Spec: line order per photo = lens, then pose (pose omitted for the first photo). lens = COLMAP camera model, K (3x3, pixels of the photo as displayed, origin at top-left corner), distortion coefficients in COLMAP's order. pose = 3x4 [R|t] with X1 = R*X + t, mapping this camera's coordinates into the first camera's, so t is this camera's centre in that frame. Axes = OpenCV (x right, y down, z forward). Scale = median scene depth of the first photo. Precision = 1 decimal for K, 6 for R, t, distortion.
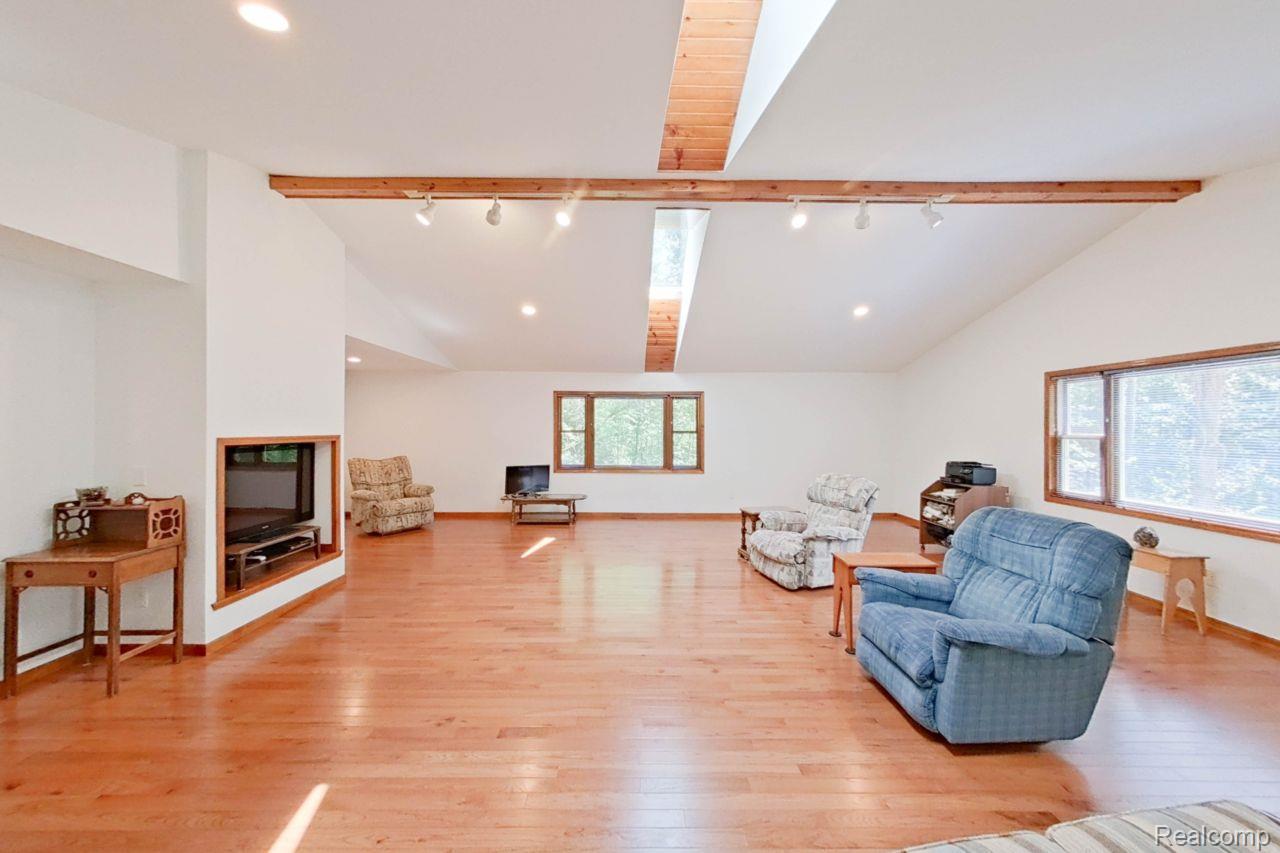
lens RADIAL K [[470.6, 0, 648.3], [0, 470.6, 435.1], [0, 0, 1]] dist [-0.005245, 0.000166]
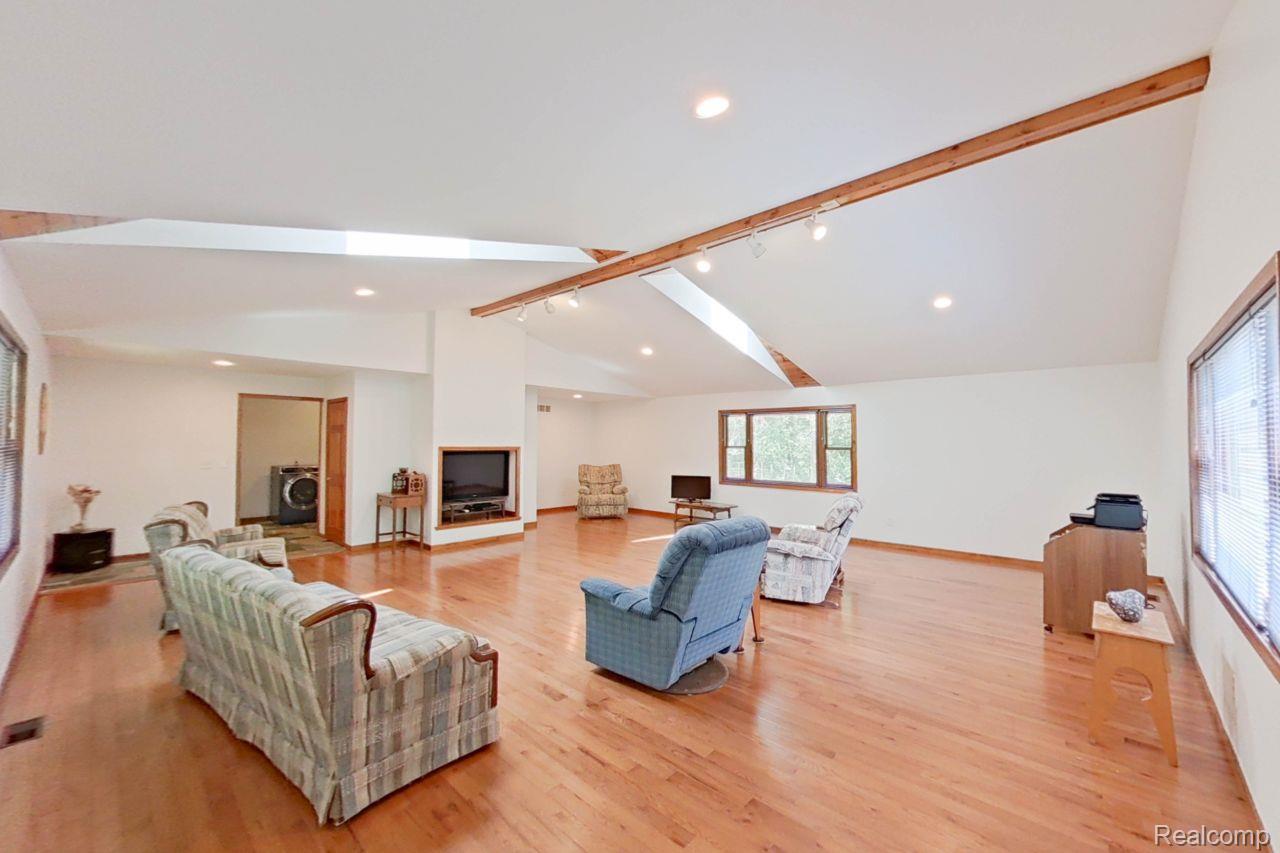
lens RADIAL K [[513.5, 0, 634.0], [0, 513.5, 435.5], [0, 0, 1]] dist [0.008180, -0.000595]
pose [[0.720280, -0.007198, -0.693646, 0.690621], [-0.014896, 0.999555, -0.025840, 0.001257], [0.693523, 0.028944, 0.719853, -0.020966]]
